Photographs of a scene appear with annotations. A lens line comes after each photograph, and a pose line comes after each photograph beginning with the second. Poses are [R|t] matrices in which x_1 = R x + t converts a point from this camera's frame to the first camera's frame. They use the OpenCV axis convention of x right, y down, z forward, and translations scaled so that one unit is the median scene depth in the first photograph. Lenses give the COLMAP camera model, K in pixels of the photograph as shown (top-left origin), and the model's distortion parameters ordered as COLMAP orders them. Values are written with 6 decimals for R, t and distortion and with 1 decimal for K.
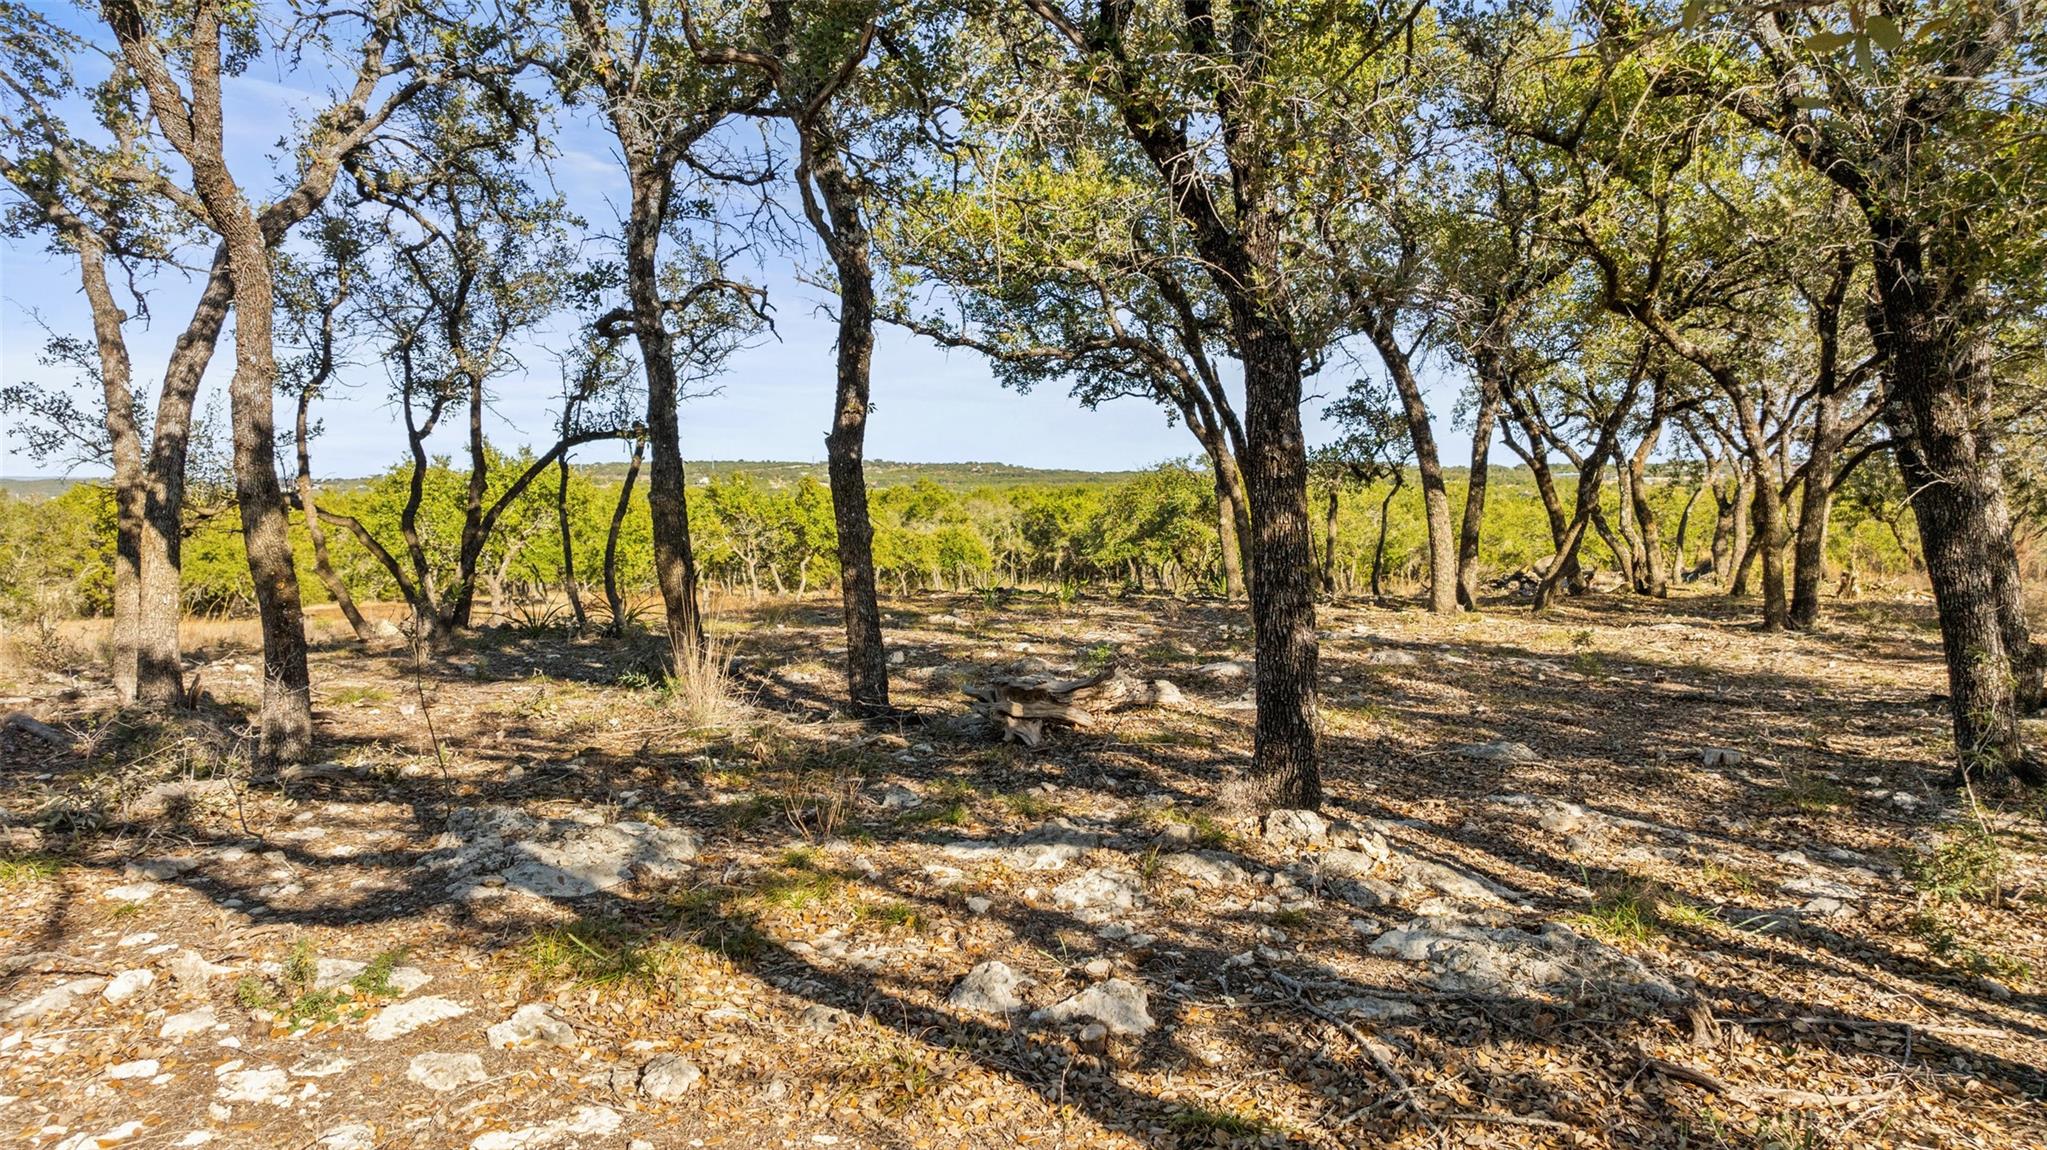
lens RADIAL K [[1569.0, 0, 1023.3], [0, 1569.0, 576.9], [0, 0, 1]] dist [-0.019772, 0.013035]
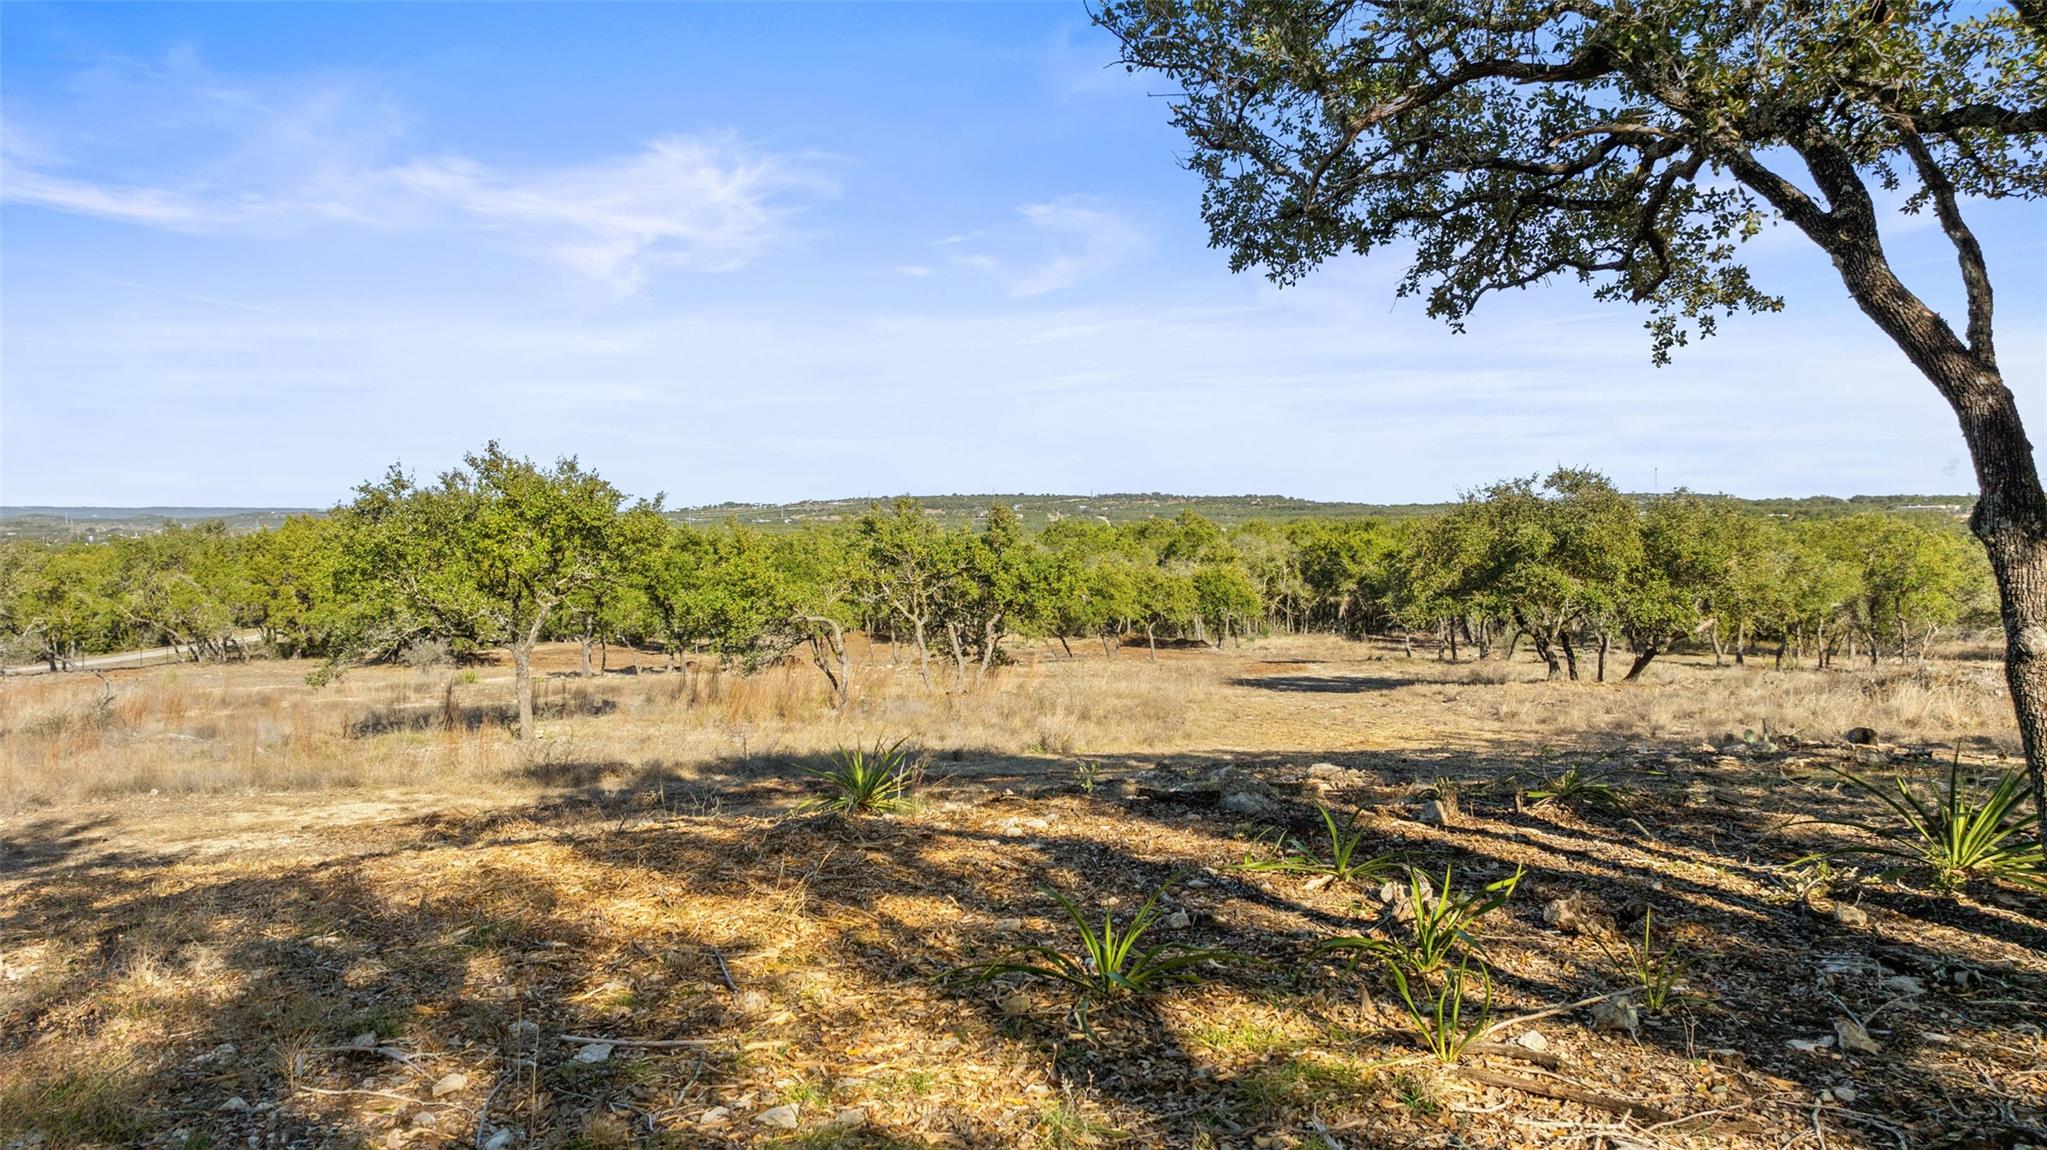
lens RADIAL K [[1569.0, 0, 1014.8], [0, 1569.0, 572.8], [0, 0, 1]] dist [-0.019772, 0.013035]
pose [[0.983381, 0.006781, -0.181425, 0.002980], [-0.011086, 0.999680, -0.022728, -0.017495], [0.181213, 0.024362, 0.983142, 0.319820]]
